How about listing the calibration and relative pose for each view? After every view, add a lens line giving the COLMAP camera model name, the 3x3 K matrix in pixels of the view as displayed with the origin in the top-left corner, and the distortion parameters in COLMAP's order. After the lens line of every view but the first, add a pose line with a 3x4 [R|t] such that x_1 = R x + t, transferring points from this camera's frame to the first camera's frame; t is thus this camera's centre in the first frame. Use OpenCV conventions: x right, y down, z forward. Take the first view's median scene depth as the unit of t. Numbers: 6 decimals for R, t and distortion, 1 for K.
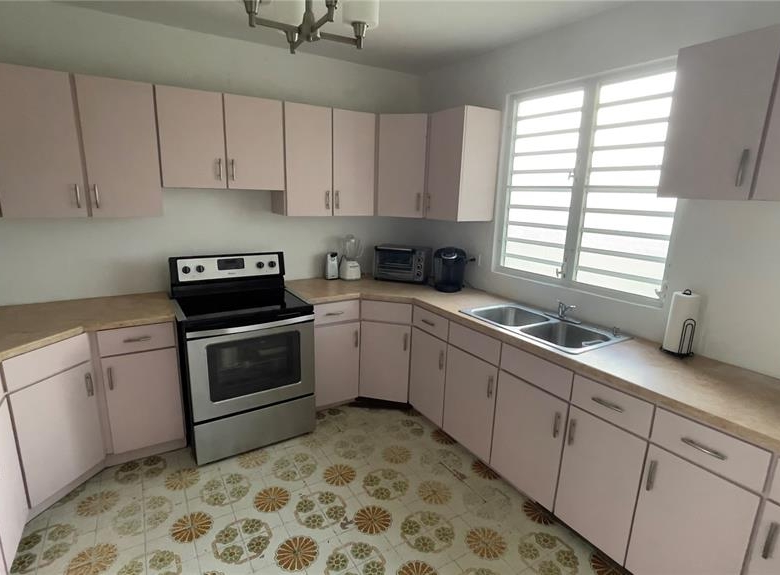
lens RADIAL K [[411.9, 0, 396.7], [0, 411.9, 284.2], [0, 0, 1]] dist [-0.002489, -0.000398]
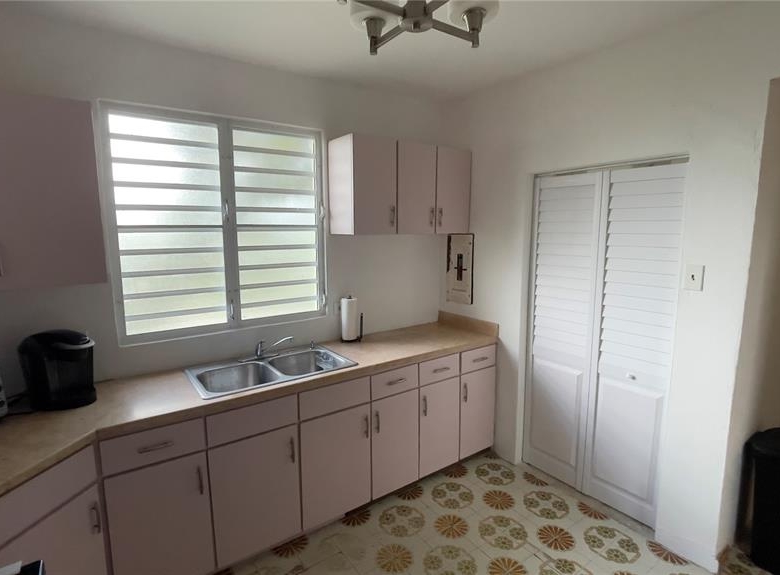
lens RADIAL K [[411.9, 0, 396.7], [0, 411.9, 284.2], [0, 0, 1]] dist [-0.002489, -0.000398]
pose [[-0.036408, -0.168832, 0.984972, -0.591632], [0.220372, 0.960006, 0.172698, -0.197300], [-0.974736, 0.223348, 0.002254, 0.683719]]
